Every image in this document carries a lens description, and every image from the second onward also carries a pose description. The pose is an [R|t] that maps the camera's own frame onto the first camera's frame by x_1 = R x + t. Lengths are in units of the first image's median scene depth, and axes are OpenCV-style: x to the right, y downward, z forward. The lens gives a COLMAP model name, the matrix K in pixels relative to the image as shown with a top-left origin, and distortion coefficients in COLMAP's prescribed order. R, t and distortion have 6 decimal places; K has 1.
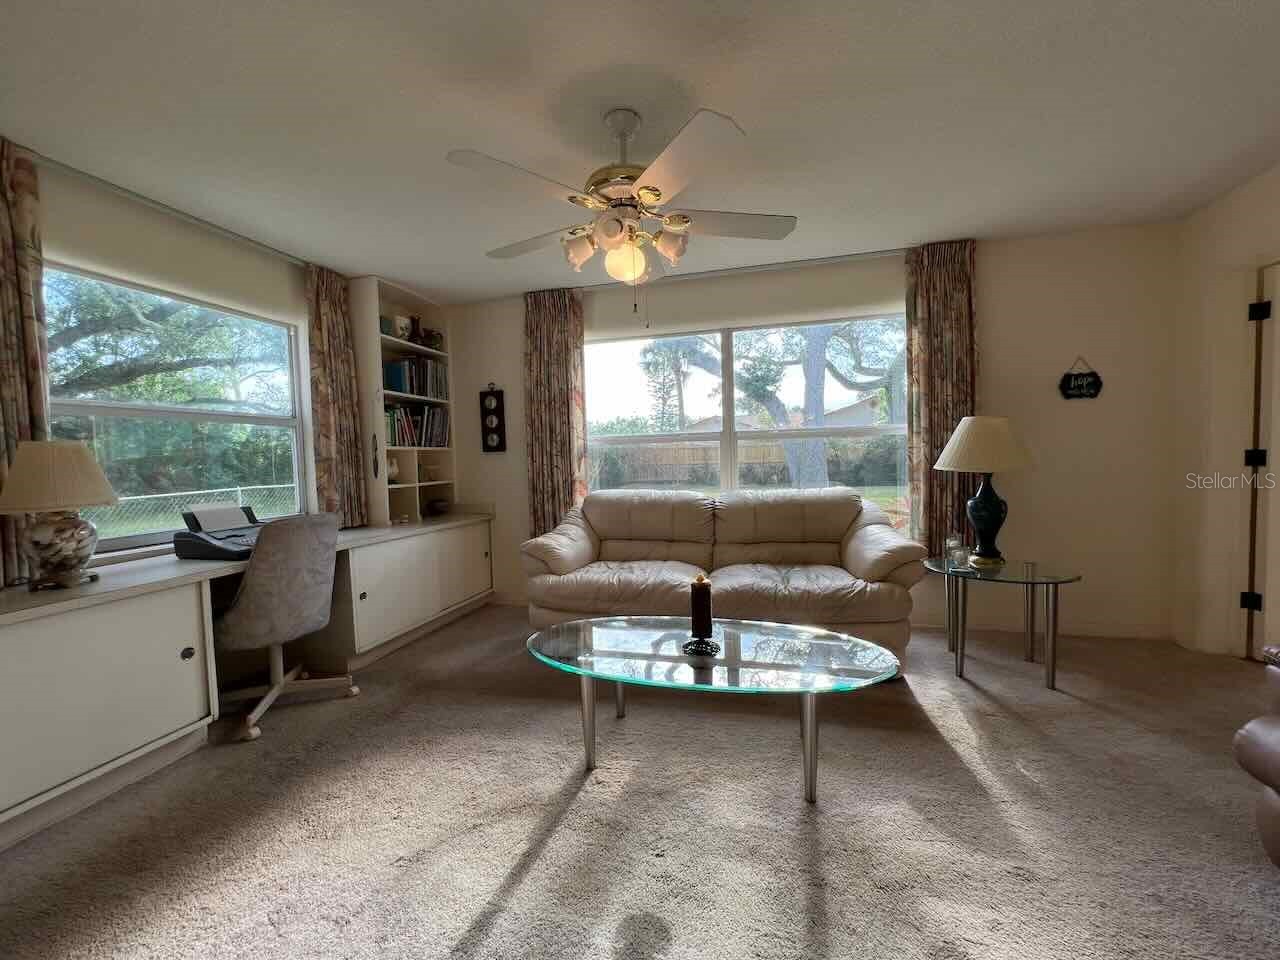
lens RADIAL K [[512.6, 0, 639.6], [0, 512.6, 482.0], [0, 0, 1]] dist [-0.000562, 0.000944]
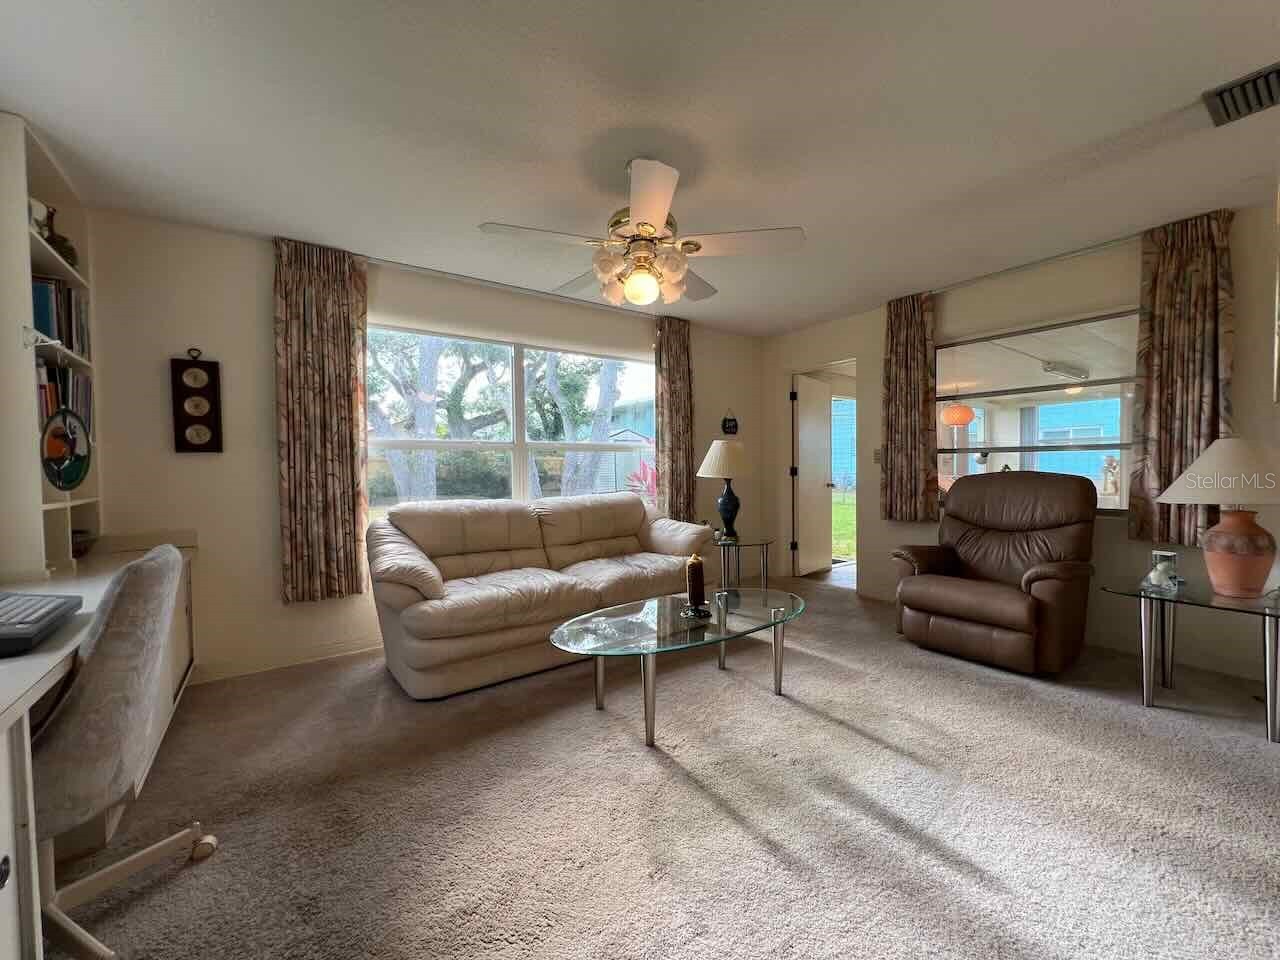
lens RADIAL K [[512.6, 0, 638.7], [0, 512.6, 484.2], [0, 0, 1]] dist [-0.000562, 0.000944]
pose [[0.640274, -0.006230, 0.768121, -0.520321], [0.030188, 0.999399, -0.017058, 0.013298], [-0.767553, 0.034110, 0.640077, 0.167600]]
